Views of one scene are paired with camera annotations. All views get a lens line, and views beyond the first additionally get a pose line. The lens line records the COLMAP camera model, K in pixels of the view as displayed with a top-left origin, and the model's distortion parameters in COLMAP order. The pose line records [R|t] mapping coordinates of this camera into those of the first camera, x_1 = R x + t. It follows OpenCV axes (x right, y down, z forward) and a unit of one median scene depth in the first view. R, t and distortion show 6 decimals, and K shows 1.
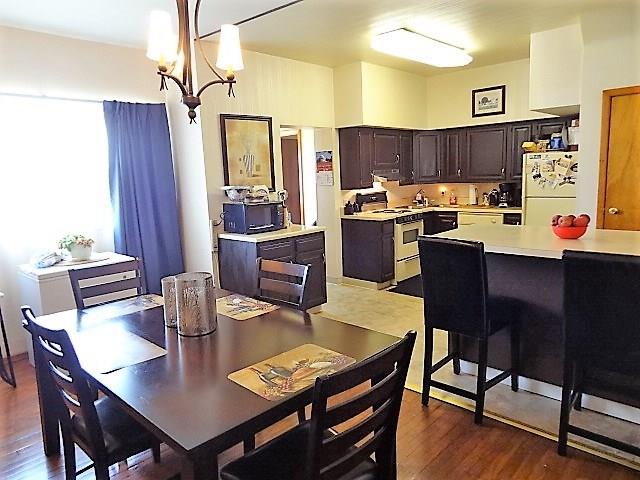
lens RADIAL K [[449.0, 0, 318.5], [0, 449.0, 238.0], [0, 0, 1]] dist [0.004619, 0.003775]
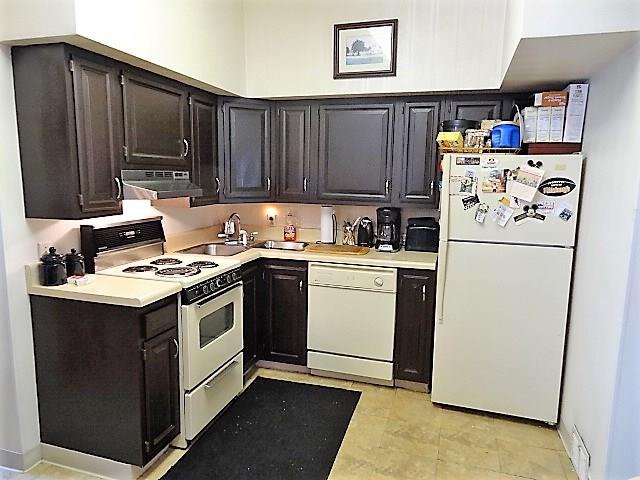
lens RADIAL K [[449.0, 0, 320.1], [0, 449.0, 237.7], [0, 0, 1]] dist [0.004619, 0.003775]
pose [[0.899431, -0.008706, 0.436976, 0.103787], [0.014499, 0.999846, -0.009923, -0.082879], [-0.436822, 0.015261, 0.899418, 0.555540]]
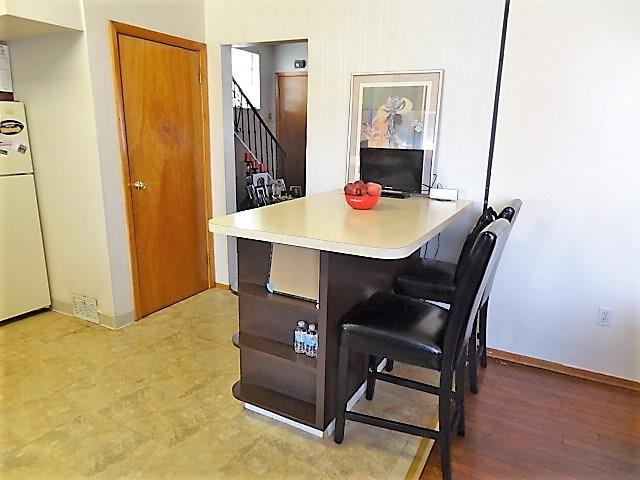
lens RADIAL K [[449.0, 0, 320.0], [0, 449.0, 238.2], [0, 0, 1]] dist [0.004619, 0.003775]
pose [[-0.249116, -0.195588, 0.948518, -0.139896], [0.139683, 0.961898, 0.235033, -0.078774], [-0.958348, 0.191042, -0.212303, 0.621089]]
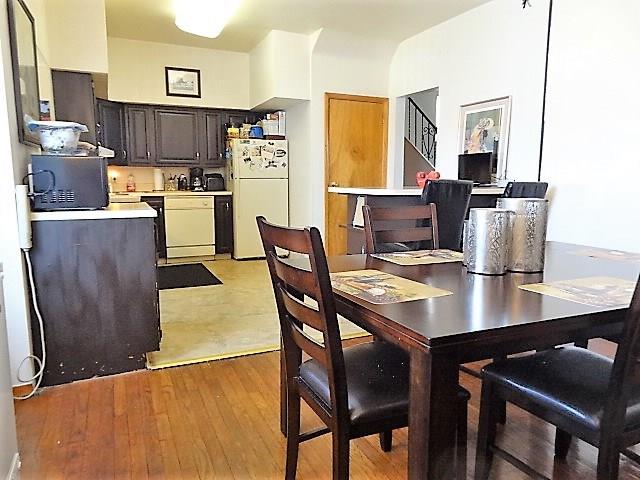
lens RADIAL K [[449.0, 0, 320.4], [0, 449.0, 238.8], [0, 0, 1]] dist [0.004619, 0.003775]
pose [[0.377059, -0.086081, 0.922180, -0.433925], [0.125742, 0.991211, 0.041111, 0.030255], [-0.917614, 0.100456, 0.384569, 0.379377]]
